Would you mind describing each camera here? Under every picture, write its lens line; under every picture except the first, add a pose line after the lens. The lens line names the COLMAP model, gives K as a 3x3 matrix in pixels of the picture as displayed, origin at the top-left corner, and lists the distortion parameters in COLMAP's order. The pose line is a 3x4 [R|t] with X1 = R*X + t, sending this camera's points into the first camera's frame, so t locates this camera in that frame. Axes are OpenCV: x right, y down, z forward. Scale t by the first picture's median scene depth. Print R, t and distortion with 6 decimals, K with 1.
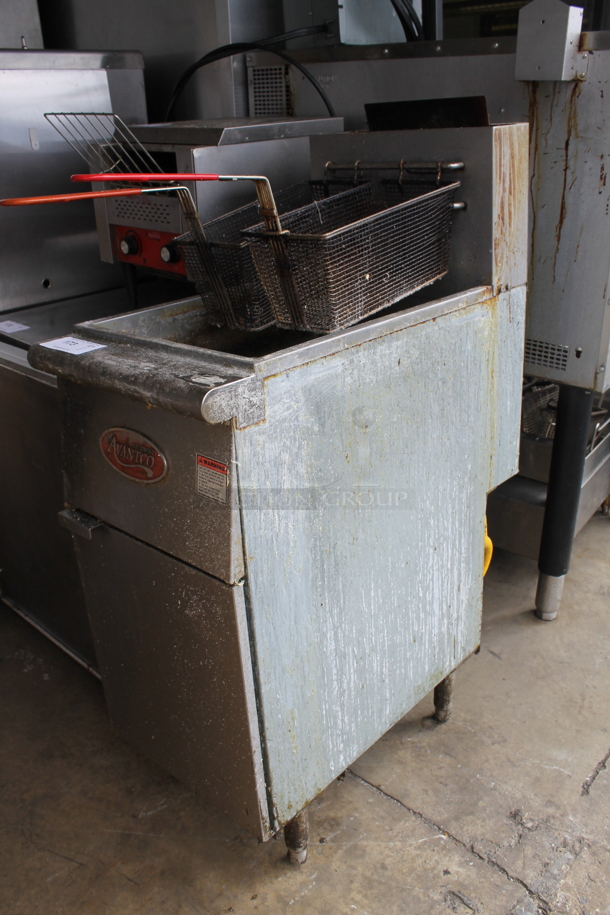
lens RADIAL K [[775.2, 0, 309.7], [0, 775.2, 454.2], [0, 0, 1]] dist [-0.140038, 0.103299]
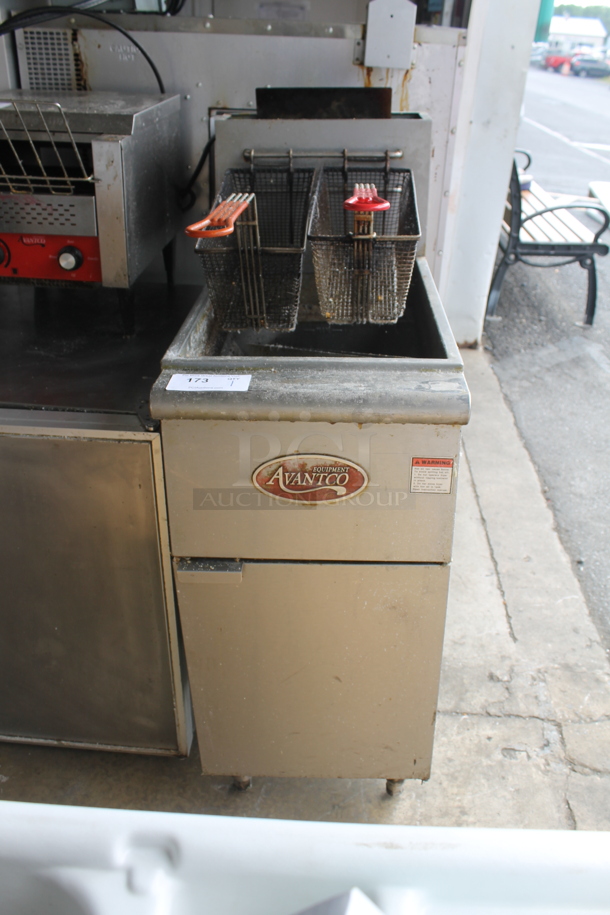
lens RADIAL K [[775.2, 0, 311.8], [0, 775.2, 460.4], [0, 0, 1]] dist [-0.140038, 0.103299]
pose [[0.773288, -0.269226, 0.574058, -0.608500], [0.217228, 0.963076, 0.159052, -0.137434], [-0.595682, 0.001708, 0.803218, 0.162761]]
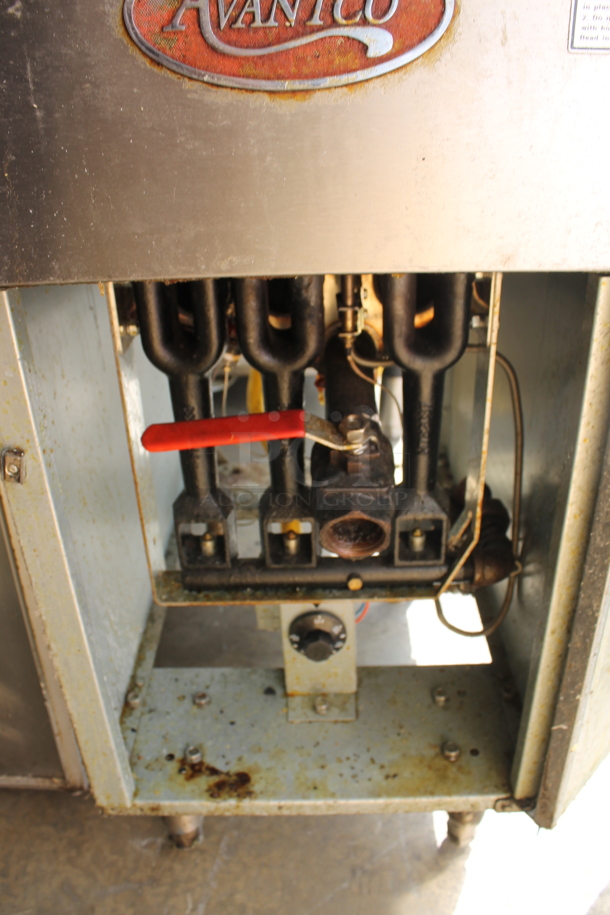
lens RADIAL K [[775.2, 0, 306.8], [0, 775.2, 458.1], [0, 0, 1]] dist [-0.140038, 0.103299]
pose [[0.750414, -0.298845, 0.589551, -0.370295], [0.247109, 0.954117, 0.169109, 0.105080], [-0.613038, 0.018781, 0.789830, 0.571675]]
